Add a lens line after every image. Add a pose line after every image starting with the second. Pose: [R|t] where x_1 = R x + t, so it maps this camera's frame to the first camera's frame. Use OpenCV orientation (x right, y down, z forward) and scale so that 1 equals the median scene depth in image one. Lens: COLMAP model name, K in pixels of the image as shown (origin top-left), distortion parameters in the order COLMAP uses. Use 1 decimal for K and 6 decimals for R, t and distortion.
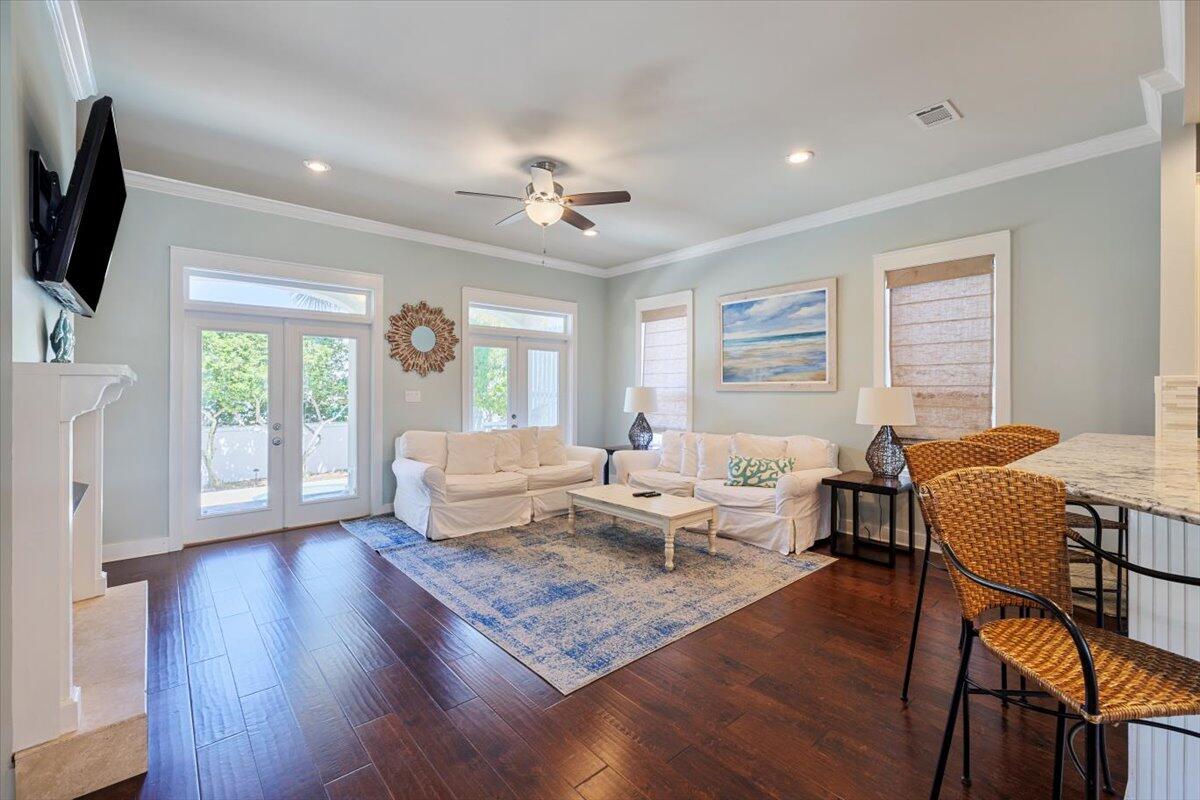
lens RADIAL K [[506.2, 0, 597.7], [0, 506.2, 391.4], [0, 0, 1]] dist [-0.000245, -0.000109]
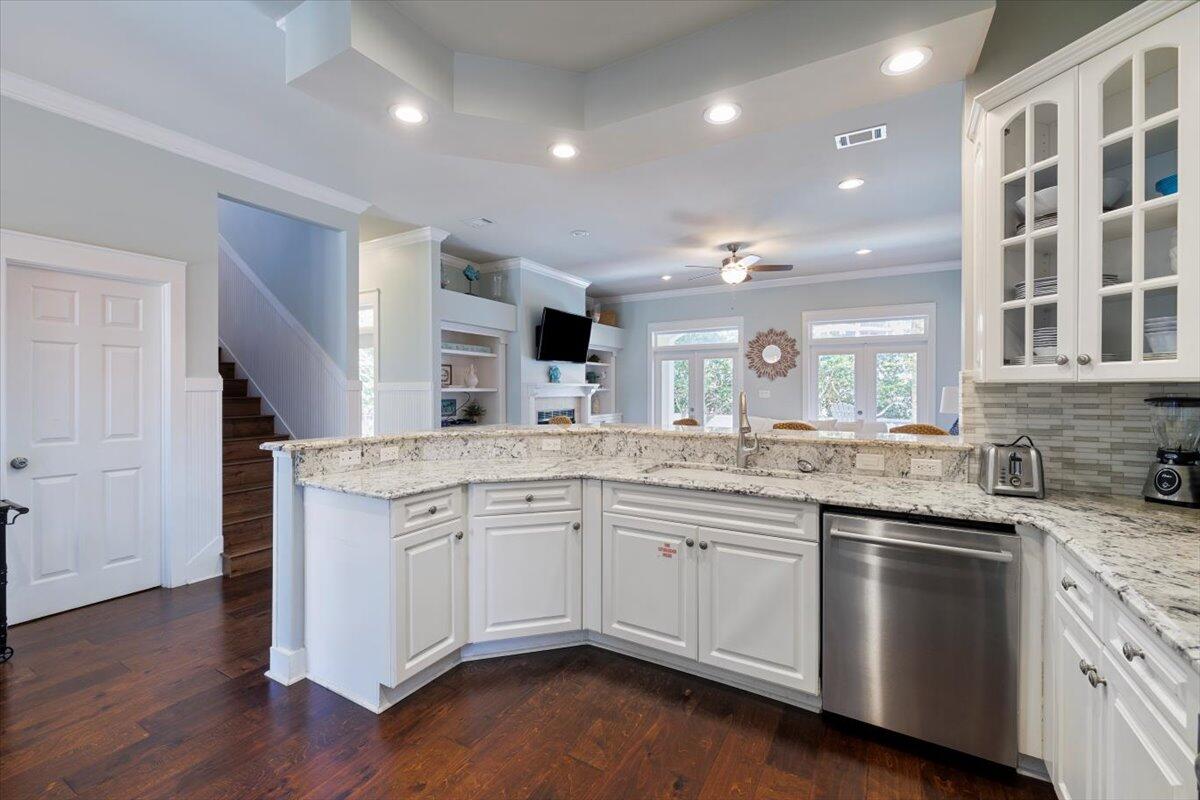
lens RADIAL K [[506.2, 0, 597.6], [0, 506.2, 392.0], [0, 0, 1]] dist [-0.000245, -0.000109]
pose [[0.334324, 0.002755, -0.942454, 0.873427], [-0.002947, 0.999994, 0.001878, 0.002405], [0.942454, 0.002149, 0.334330, 0.057923]]
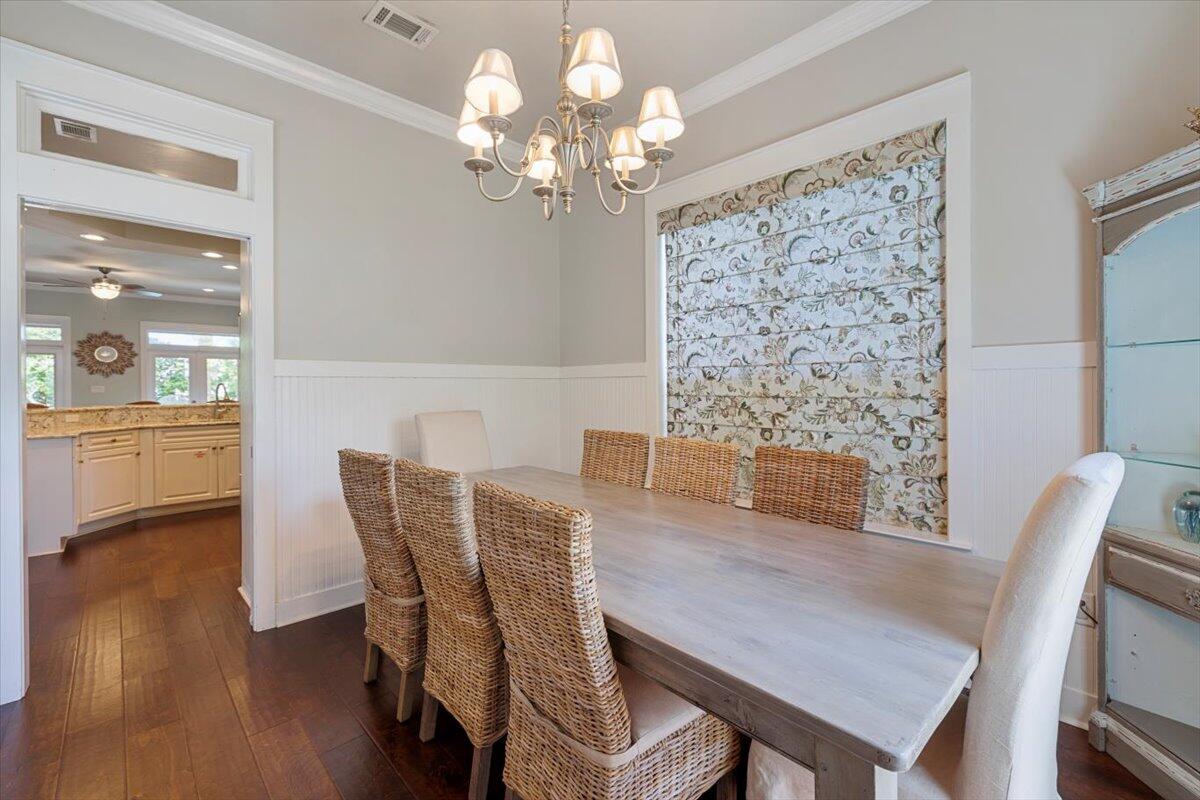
lens RADIAL K [[506.2, 0, 601.5], [0, 506.2, 384.0], [0, 0, 1]] dist [-0.000245, -0.000109]
pose [[0.998300, -0.010063, 0.057410, 1.190848], [0.010363, 0.999934, -0.004933, 0.017185], [-0.057357, 0.005520, 0.998338, -0.738435]]
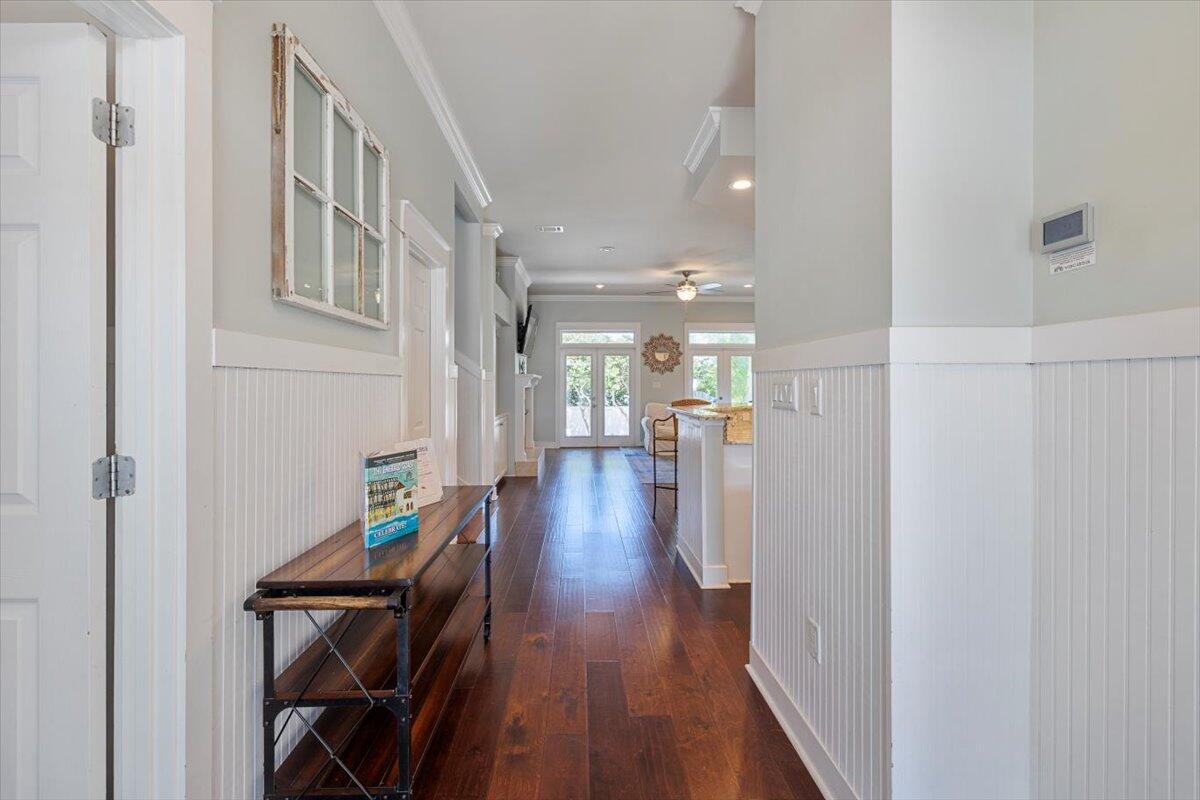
lens RADIAL K [[506.2, 0, 598.7], [0, 506.2, 383.9], [0, 0, 1]] dist [-0.000245, -0.000109]
pose [[0.779361, 0.000297, -0.626576, 0.645630], [-0.003694, 0.999985, -0.004120, 0.013165], [0.626565, 0.005525, 0.779350, -0.587565]]
